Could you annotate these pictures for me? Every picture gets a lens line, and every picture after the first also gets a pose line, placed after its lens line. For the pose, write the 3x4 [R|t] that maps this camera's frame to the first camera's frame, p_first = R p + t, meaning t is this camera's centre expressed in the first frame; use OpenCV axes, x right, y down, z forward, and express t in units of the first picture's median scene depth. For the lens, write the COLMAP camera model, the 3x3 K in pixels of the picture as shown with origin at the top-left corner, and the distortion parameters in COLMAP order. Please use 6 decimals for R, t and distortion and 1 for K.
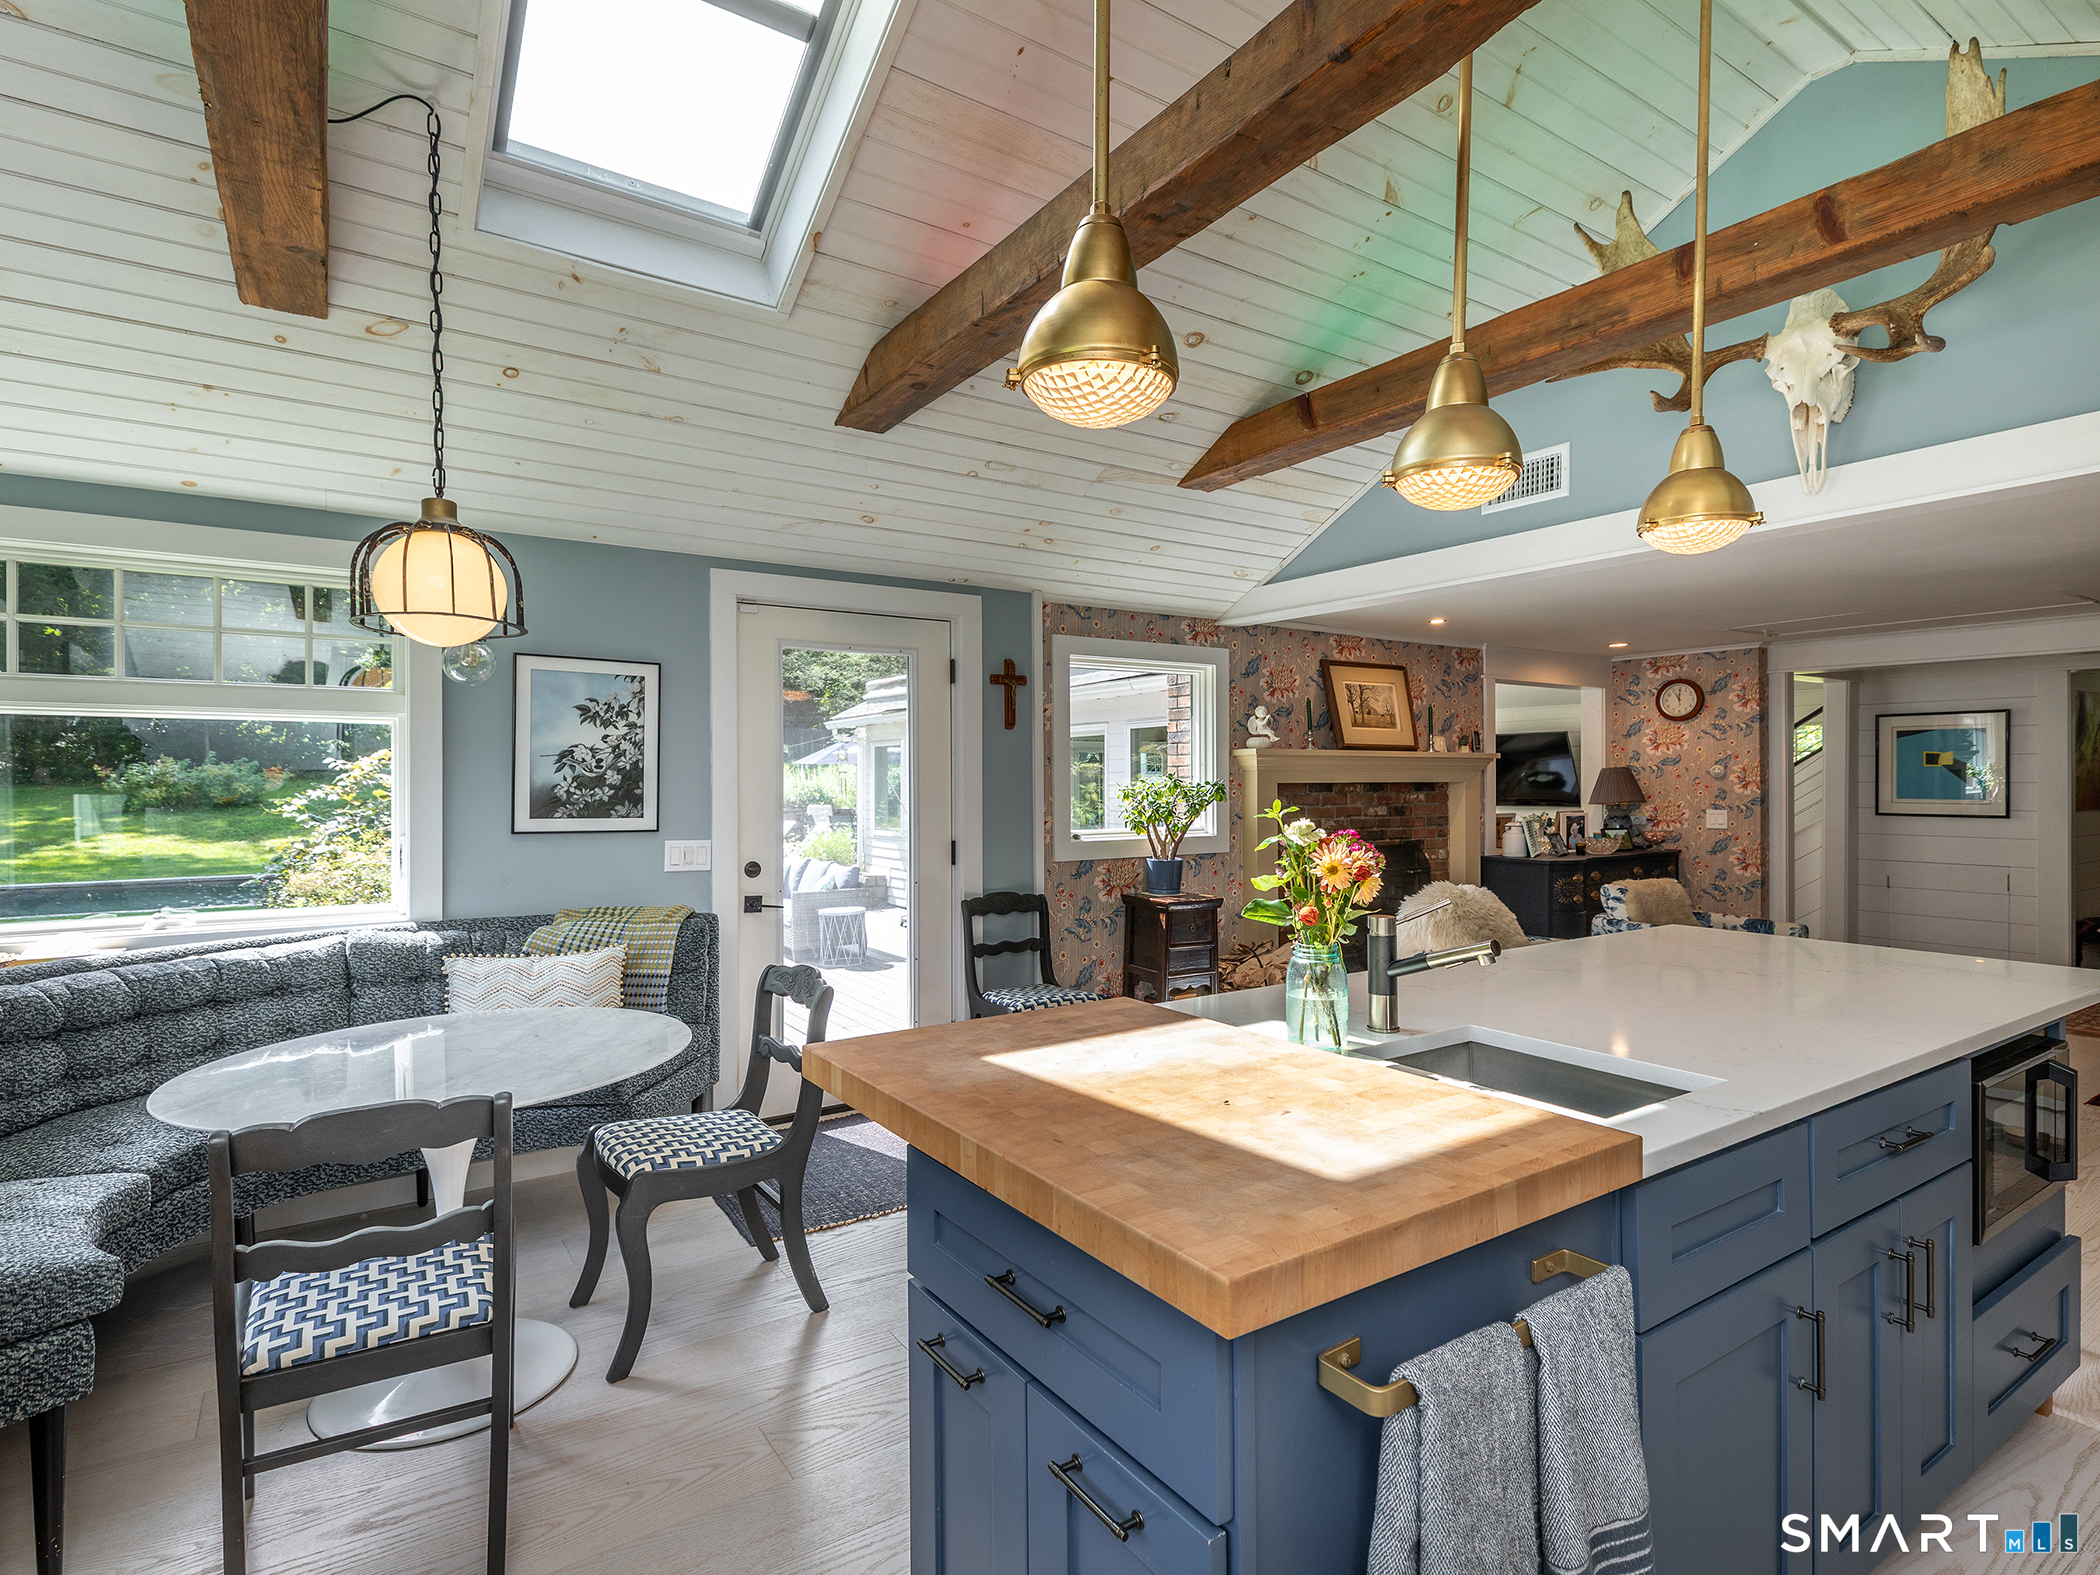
lens RADIAL K [[1118.3, 0, 1044.4], [0, 1118.3, 780.2], [0, 0, 1]] dist [0.017308, -0.004652]
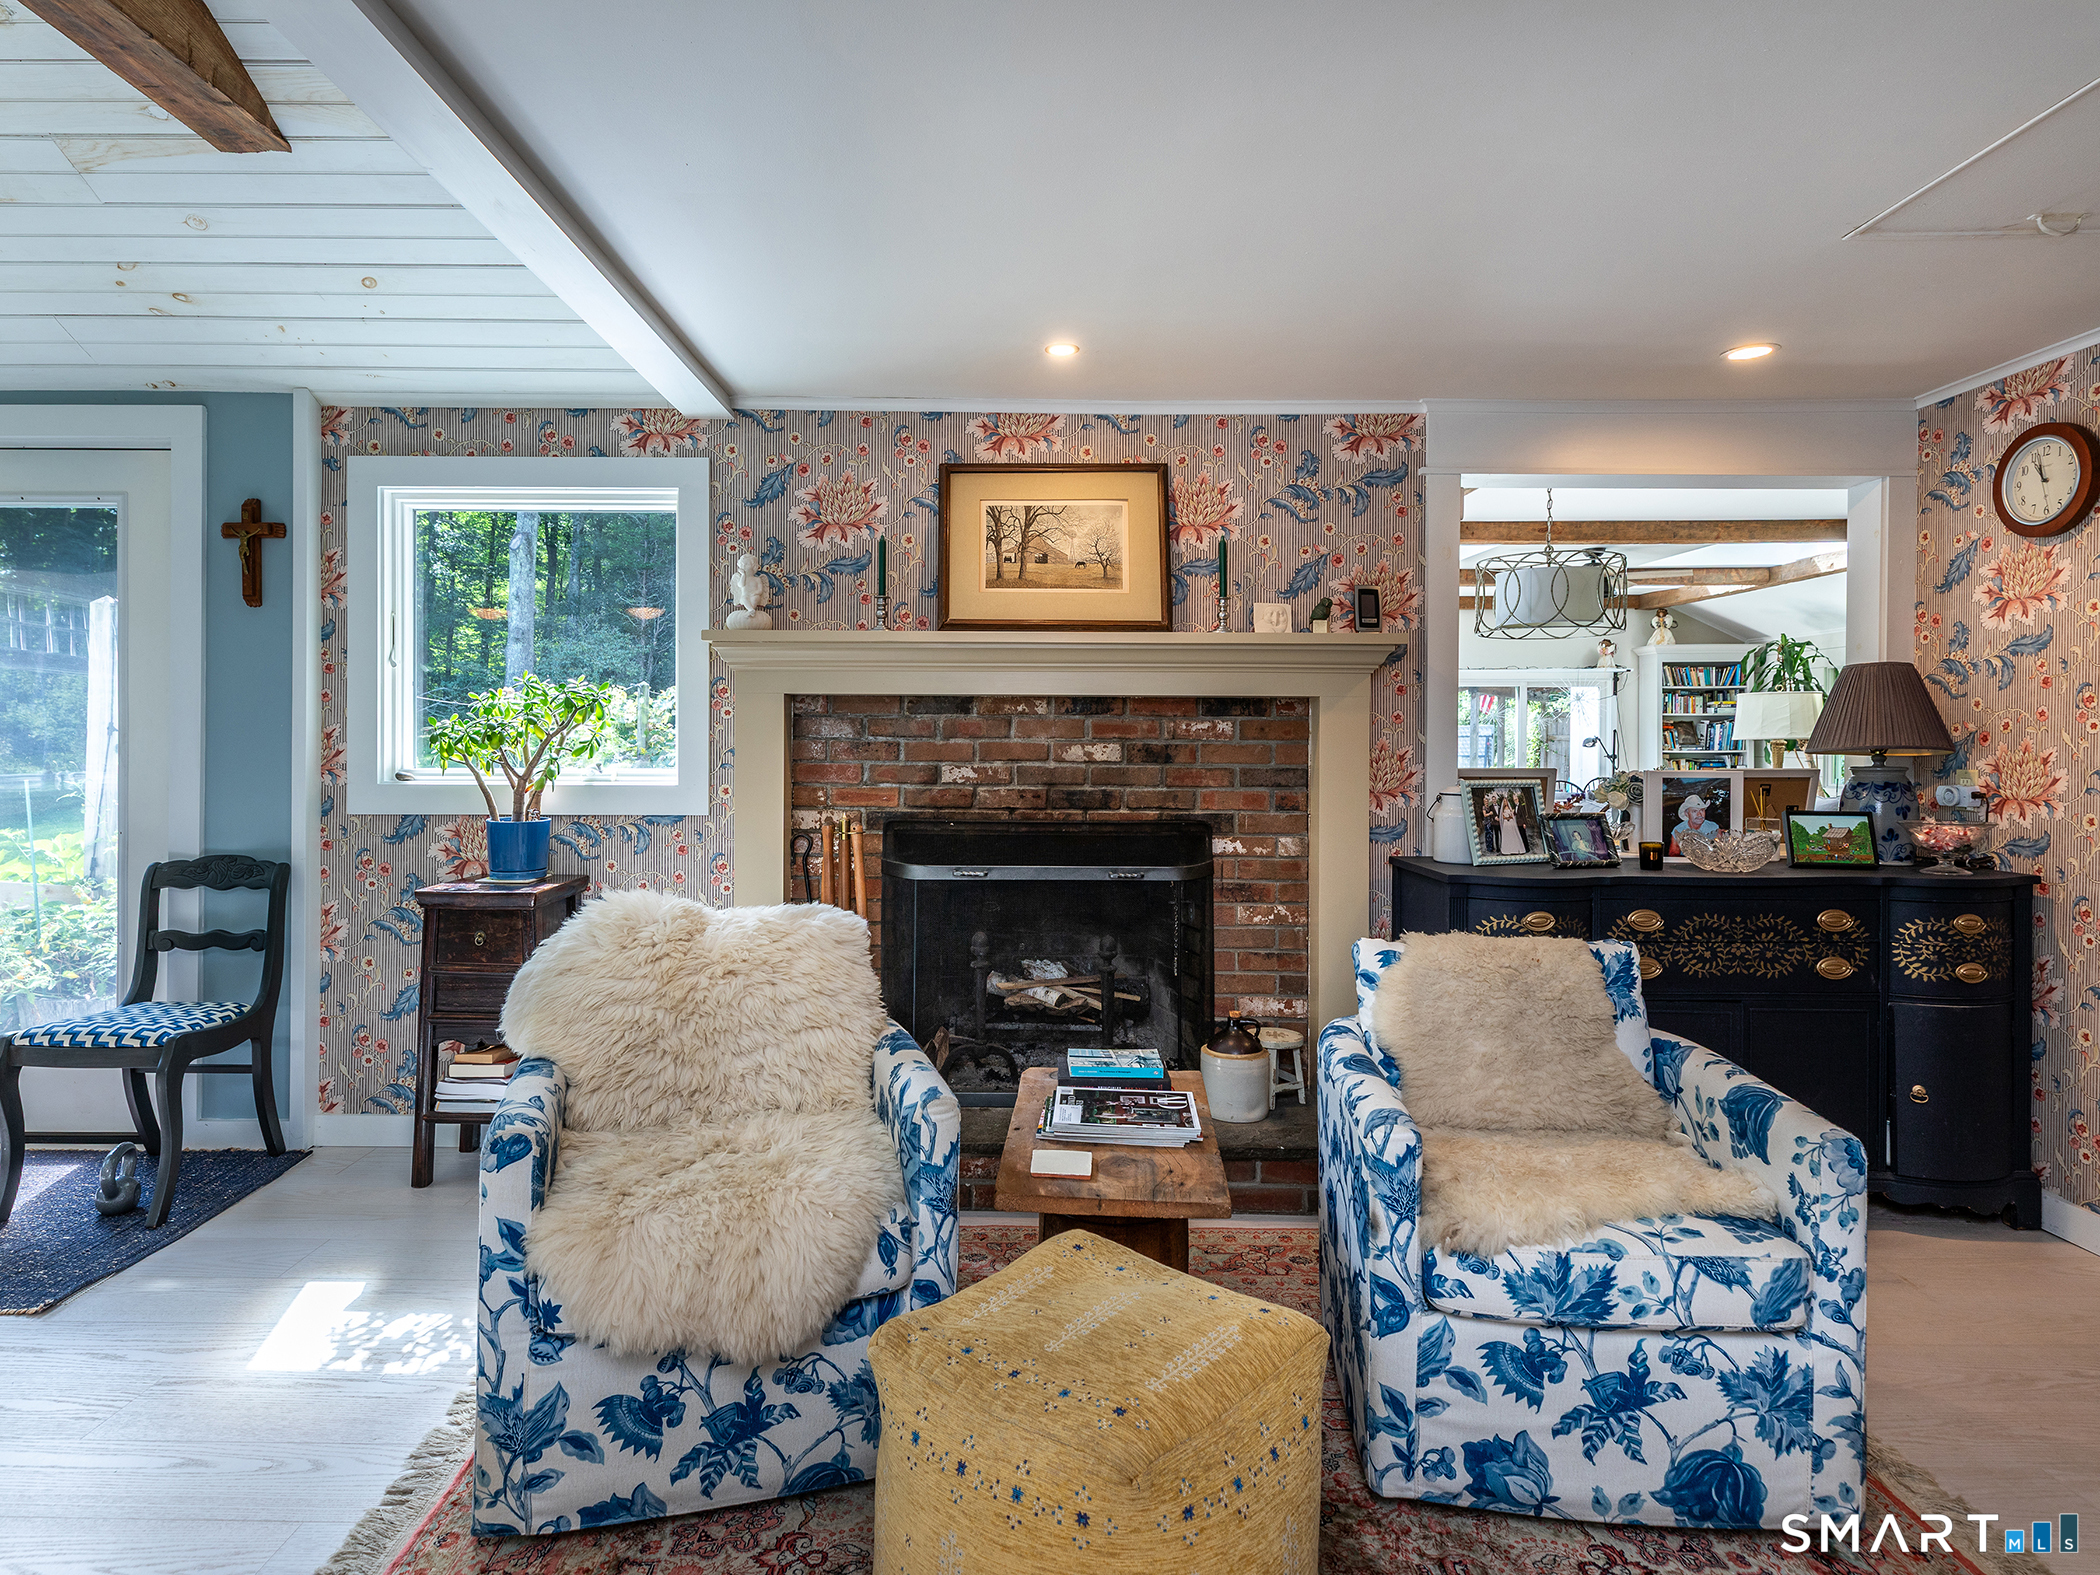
lens RADIAL K [[1221.6, 0, 1129.0], [0, 1221.6, 750.6], [0, 0, 1]] dist [0.017224, -0.004639]
pose [[0.819952, 0.011712, -0.572313, 0.799652], [-0.009739, 0.999931, 0.006509, 0.028834], [0.572350, 0.000236, 0.820010, 0.703727]]
